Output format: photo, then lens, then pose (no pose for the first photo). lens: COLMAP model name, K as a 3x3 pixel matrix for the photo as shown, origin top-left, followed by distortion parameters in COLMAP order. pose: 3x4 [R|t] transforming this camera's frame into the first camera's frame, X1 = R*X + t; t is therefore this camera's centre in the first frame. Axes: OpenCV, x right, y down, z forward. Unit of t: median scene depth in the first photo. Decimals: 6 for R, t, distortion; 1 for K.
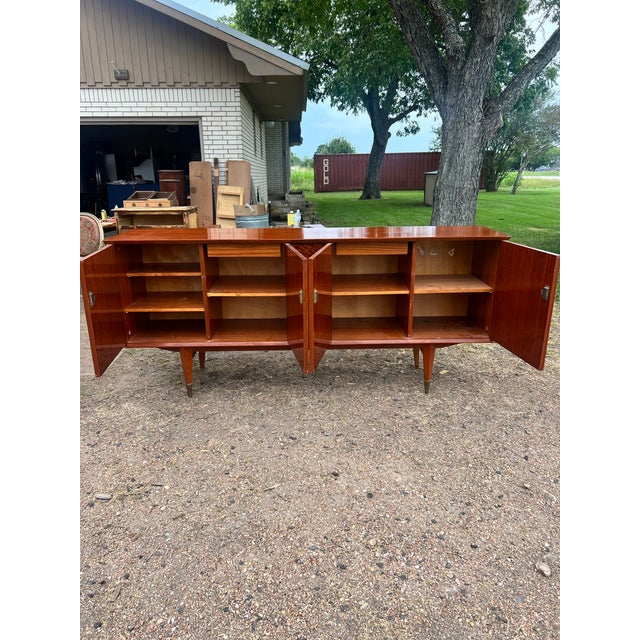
lens RADIAL K [[490.2, 0, 318.2], [0, 490.2, 324.1], [0, 0, 1]] dist [0.046456, -0.055045]
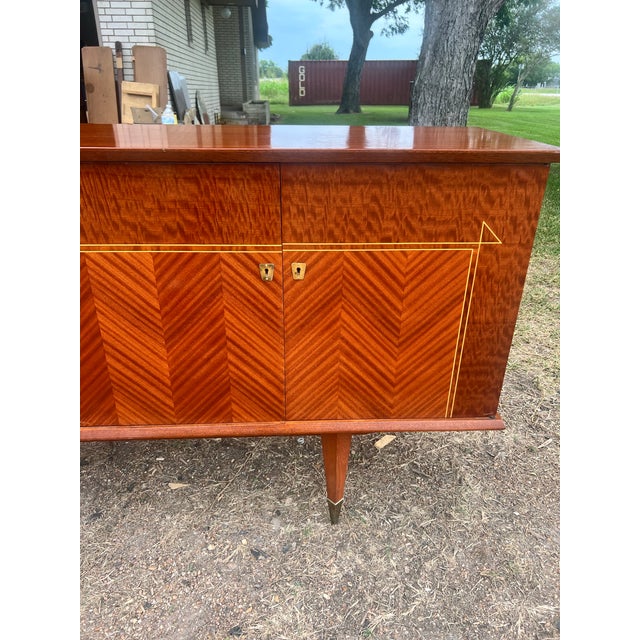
lens RADIAL K [[490.2, 0, 318.2], [0, 490.2, 324.1], [0, 0, 1]] dist [0.046456, -0.055045]
pose [[0.999474, 0.004177, 0.032175, 0.066256], [-0.008894, 0.988965, 0.147881, -0.034780], [-0.031202, -0.148089, 0.988482, 0.205285]]
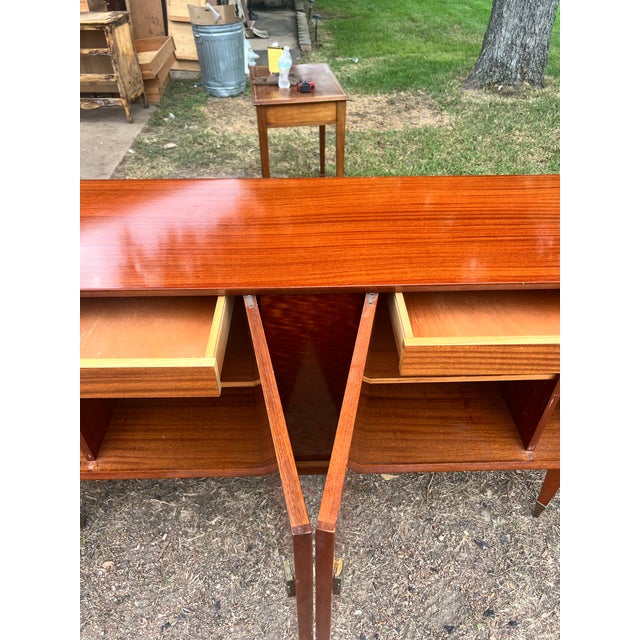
lens RADIAL K [[490.2, 0, 318.2], [0, 490.2, 324.1], [0, 0, 1]] dist [0.046456, -0.055045]
pose [[0.999954, 0.000839, 0.009574, -0.005657], [-0.004390, 0.926069, 0.377328, -0.085509], [-0.008550, -0.377353, 0.926030, 0.205258]]
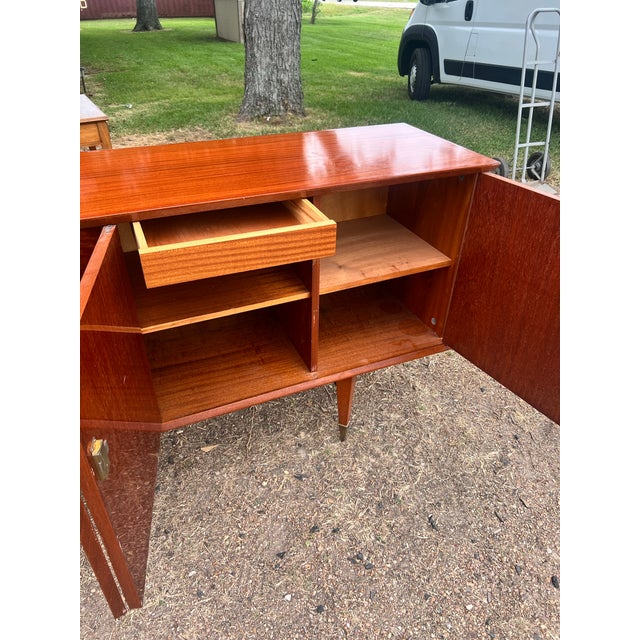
lens RADIAL K [[488.6, 0, 317.0], [0, 488.6, 325.1], [0, 0, 1]] dist [0.047975, -0.055019]
pose [[0.924102, -0.200080, 0.325581, 0.009984], [0.096781, 0.946741, 0.307107, -0.059729], [-0.369687, -0.252288, 0.894250, 0.181960]]
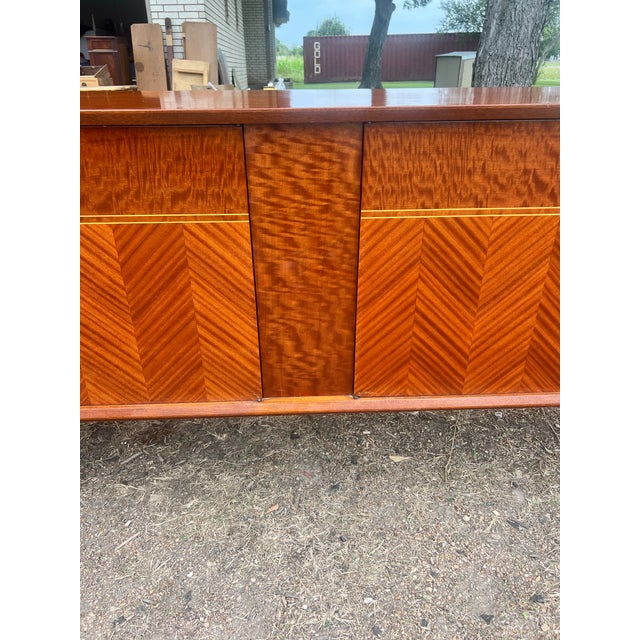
lens RADIAL K [[488.6, 0, 317.0], [0, 488.6, 325.1], [0, 0, 1]] dist [0.047975, -0.055019]
pose [[0.999851, -0.008511, 0.015046, -0.005387], [0.005566, 0.982551, 0.185911, -0.031025], [-0.016366, -0.185800, 0.982451, 0.209167]]
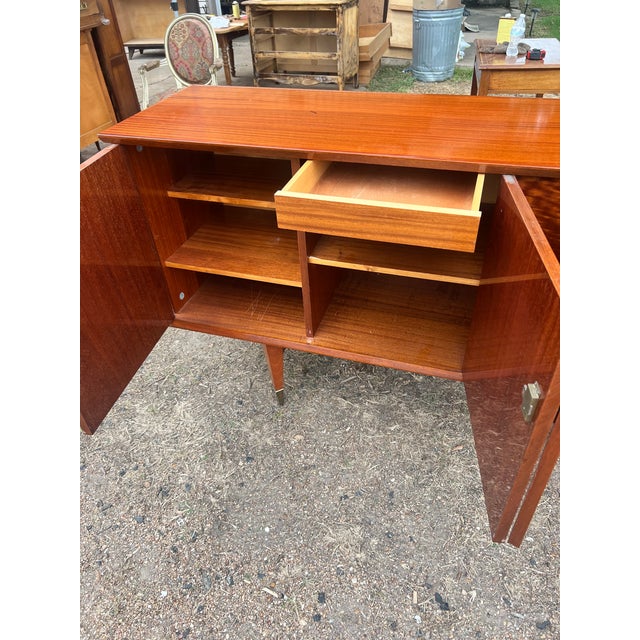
lens RADIAL K [[490.2, 0, 318.2], [0, 490.2, 324.1], [0, 0, 1]] dist [0.046456, -0.055045]
pose [[0.944642, 0.178484, -0.275310, -0.023795], [-0.064174, 0.923397, 0.378444, -0.059527], [0.321766, -0.339827, 0.883733, 0.179001]]
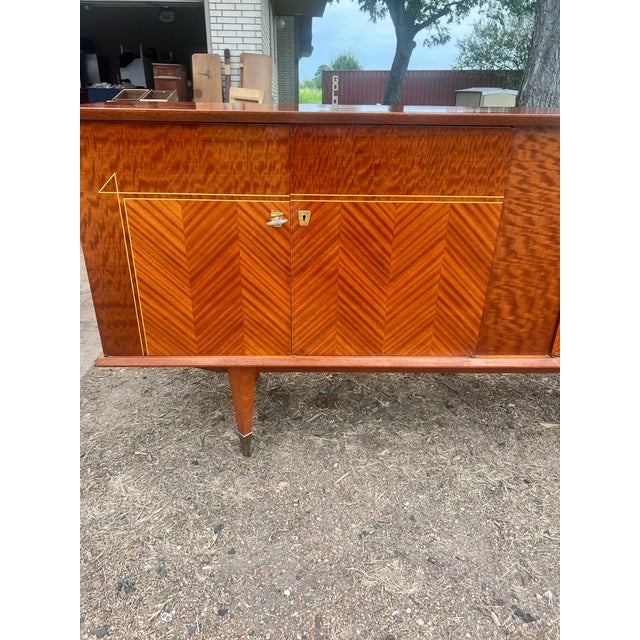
lens RADIAL K [[488.6, 0, 317.0], [0, 488.6, 325.1], [0, 0, 1]] dist [0.047975, -0.055019]
pose [[0.999764, 0.018692, 0.011092, -0.067866], [-0.020011, 0.990780, 0.133998, -0.017735], [-0.008485, -0.134188, 0.990920, 0.180879]]
